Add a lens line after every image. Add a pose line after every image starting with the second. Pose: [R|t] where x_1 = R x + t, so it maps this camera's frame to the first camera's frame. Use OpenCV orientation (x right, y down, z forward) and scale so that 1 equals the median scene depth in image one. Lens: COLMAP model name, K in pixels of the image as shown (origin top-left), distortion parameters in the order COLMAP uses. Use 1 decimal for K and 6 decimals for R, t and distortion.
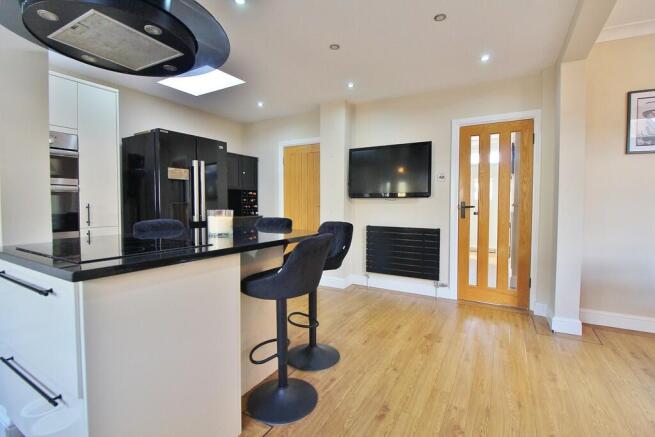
lens RADIAL K [[304.6, 0, 330.5], [0, 304.6, 212.1], [0, 0, 1]] dist [-0.010697, -0.001016]
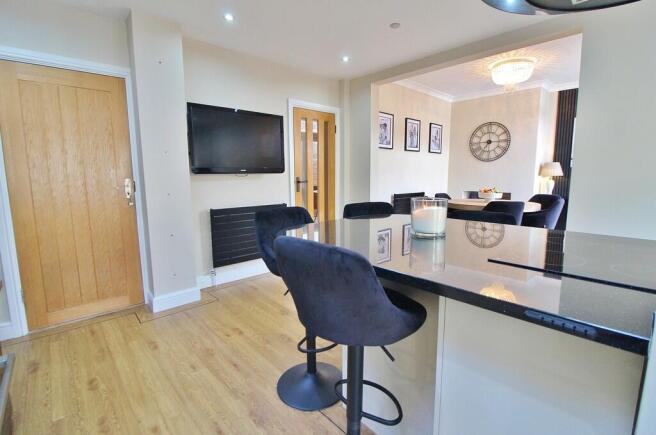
lens RADIAL K [[305.1, 0, 331.0], [0, 305.1, 211.1], [0, 0, 1]] dist [-0.010697, -0.001016]
pose [[0.301839, -0.122040, 0.945515, -0.656904], [0.033806, 0.992519, 0.117315, -0.041918], [-0.952759, -0.003446, 0.303707, 0.599236]]
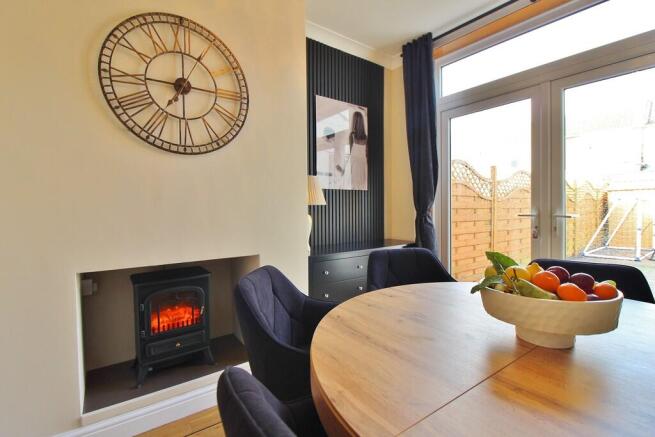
lens RADIAL K [[304.6, 0, 330.5], [0, 304.6, 212.1], [0, 0, 1]] dist [-0.010697, -0.001016]
pose [[-0.915855, -0.000823, 0.401509, 0.941292], [0.019016, 0.998787, 0.045423, -0.013930], [-0.401059, 0.049235, -0.914728, 0.628401]]
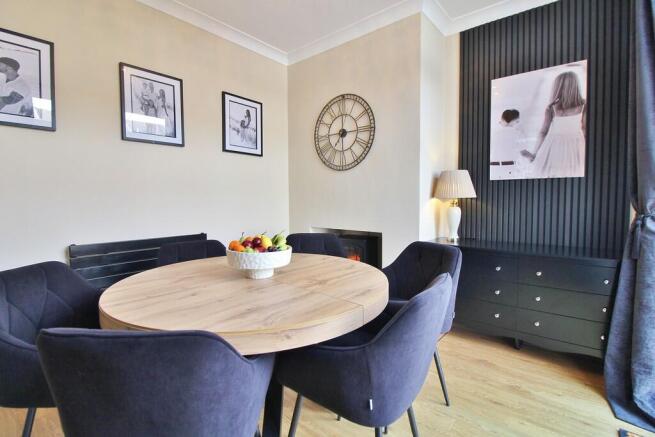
lens RADIAL K [[304.6, 0, 330.5], [0, 304.6, 212.1], [0, 0, 1]] dist [-0.010697, -0.001016]
pose [[0.171138, -0.050704, 0.983942, 0.444058], [0.036701, 0.998310, 0.045061, -0.008668], [-0.984563, 0.028400, 0.172709, 0.140820]]
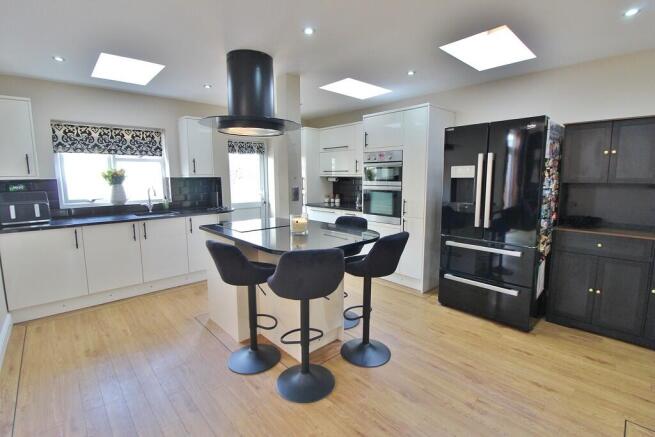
lens RADIAL K [[304.4, 0, 329.9], [0, 304.4, 215.6], [0, 0, 1]] dist [-0.012464, -0.000307]
pose [[-0.302753, 0.122091, -0.945216, 0.513852], [-0.024263, 0.990452, 0.135705, -0.112310], [0.952760, 0.064019, -0.296900, 0.914961]]
